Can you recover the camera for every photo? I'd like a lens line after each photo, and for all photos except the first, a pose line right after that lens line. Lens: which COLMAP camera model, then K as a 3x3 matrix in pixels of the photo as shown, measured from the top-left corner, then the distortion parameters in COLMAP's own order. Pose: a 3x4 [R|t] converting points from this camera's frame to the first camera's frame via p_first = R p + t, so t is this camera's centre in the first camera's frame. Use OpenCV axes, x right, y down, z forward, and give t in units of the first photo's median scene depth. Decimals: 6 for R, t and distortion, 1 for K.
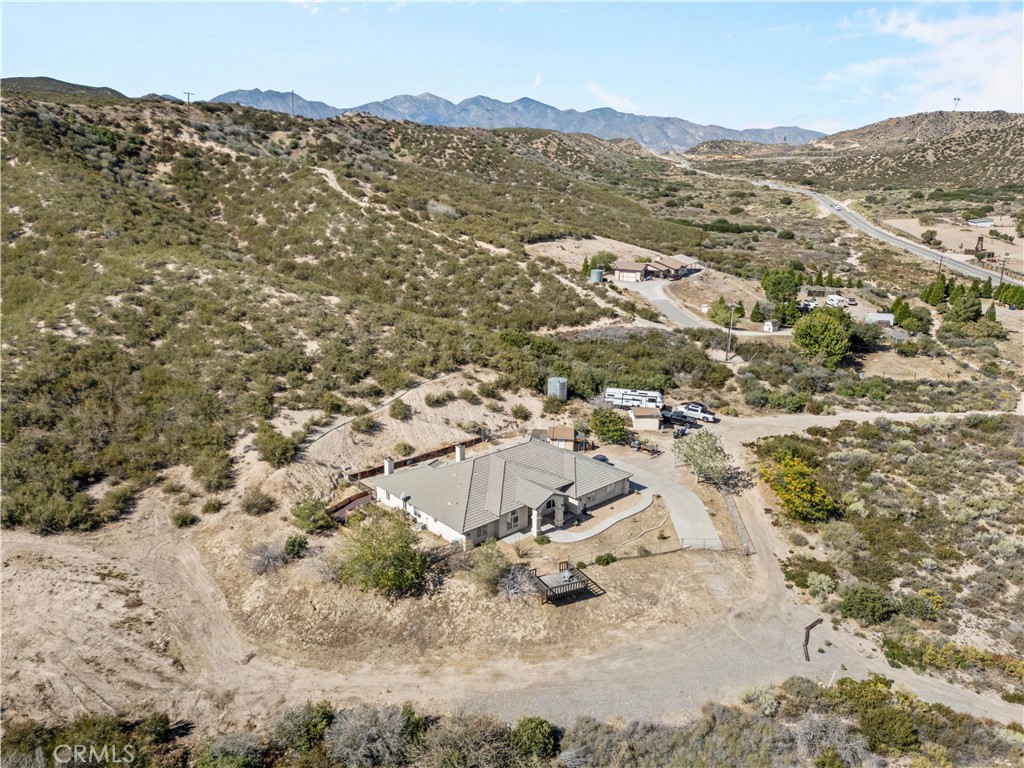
lens RADIAL K [[747.0, 0, 512.0], [0, 747.0, 384.0], [0, 0, 1]] dist [0.073050, -0.059414]
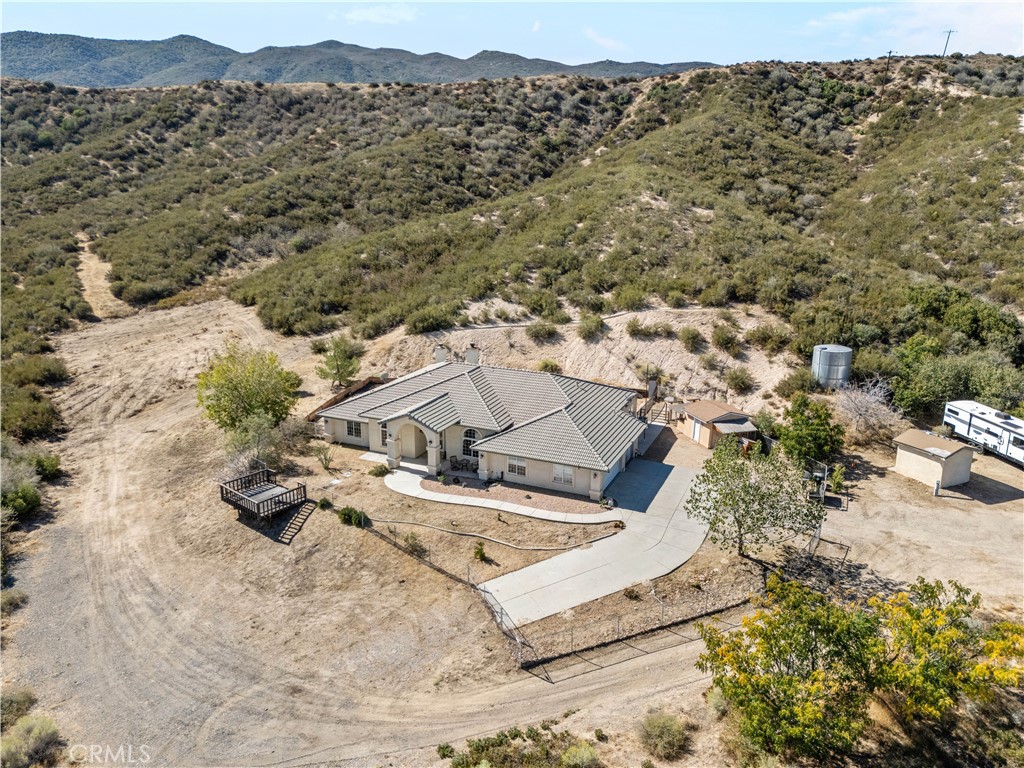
lens RADIAL K [[747.0, 0, 512.0], [0, 747.0, 384.0], [0, 0, 1]] dist [0.073050, -0.059414]
pose [[0.407329, 0.237020, -0.881989, 0.617987], [-0.257565, 0.956348, 0.138052, 0.004596], [0.876210, 0.170937, 0.450597, 0.708586]]
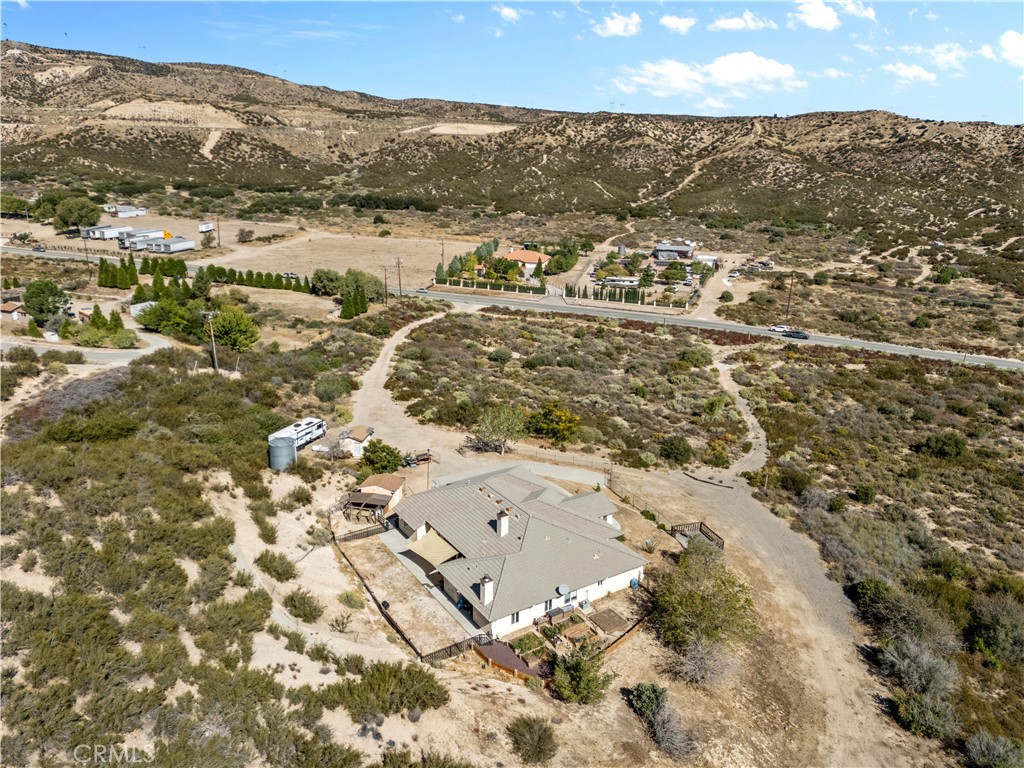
lens RADIAL K [[747.0, 0, 512.0], [0, 747.0, 384.0], [0, 0, 1]] dist [0.073050, -0.059414]
pose [[0.161786, -0.302424, 0.939343, -0.786911], [0.266513, 0.929902, 0.253483, -0.250856], [-0.950156, 0.209337, 0.231045, 0.779201]]
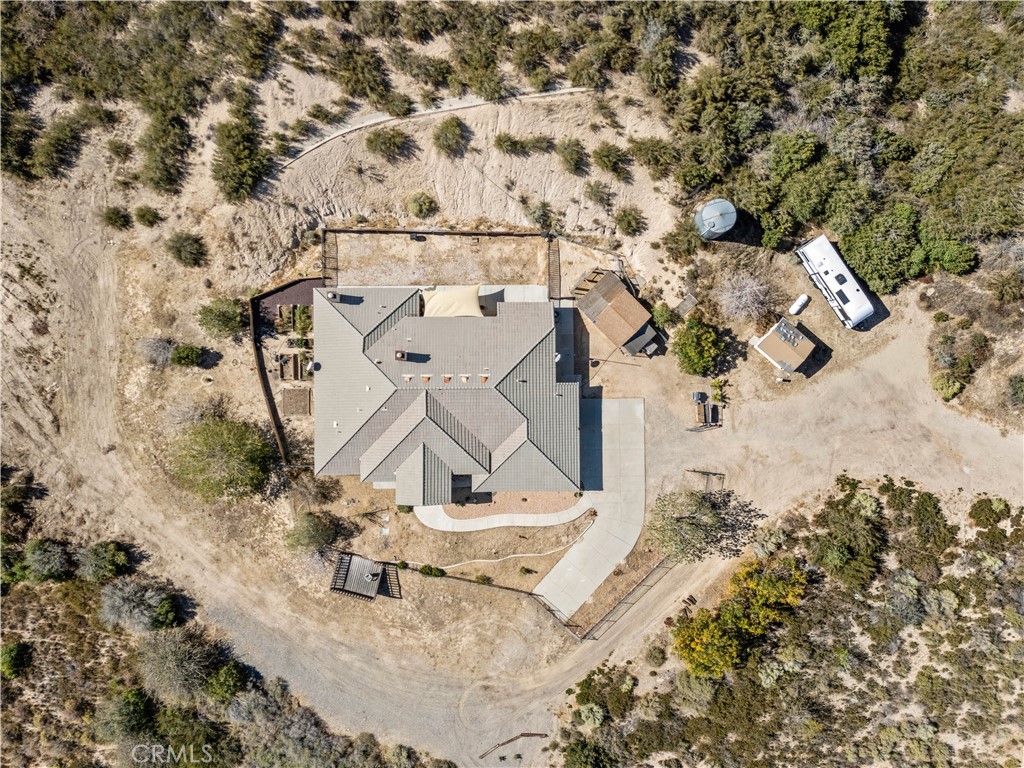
lens RADIAL K [[747.0, 0, 512.0], [0, 747.0, 384.0], [0, 0, 1]] dist [0.073050, -0.059414]
pose [[0.748356, 0.663295, 0.001908, 0.034231], [-0.196075, 0.218471, 0.955942, -0.663624], [0.633654, -0.715759, 0.293550, 0.833690]]
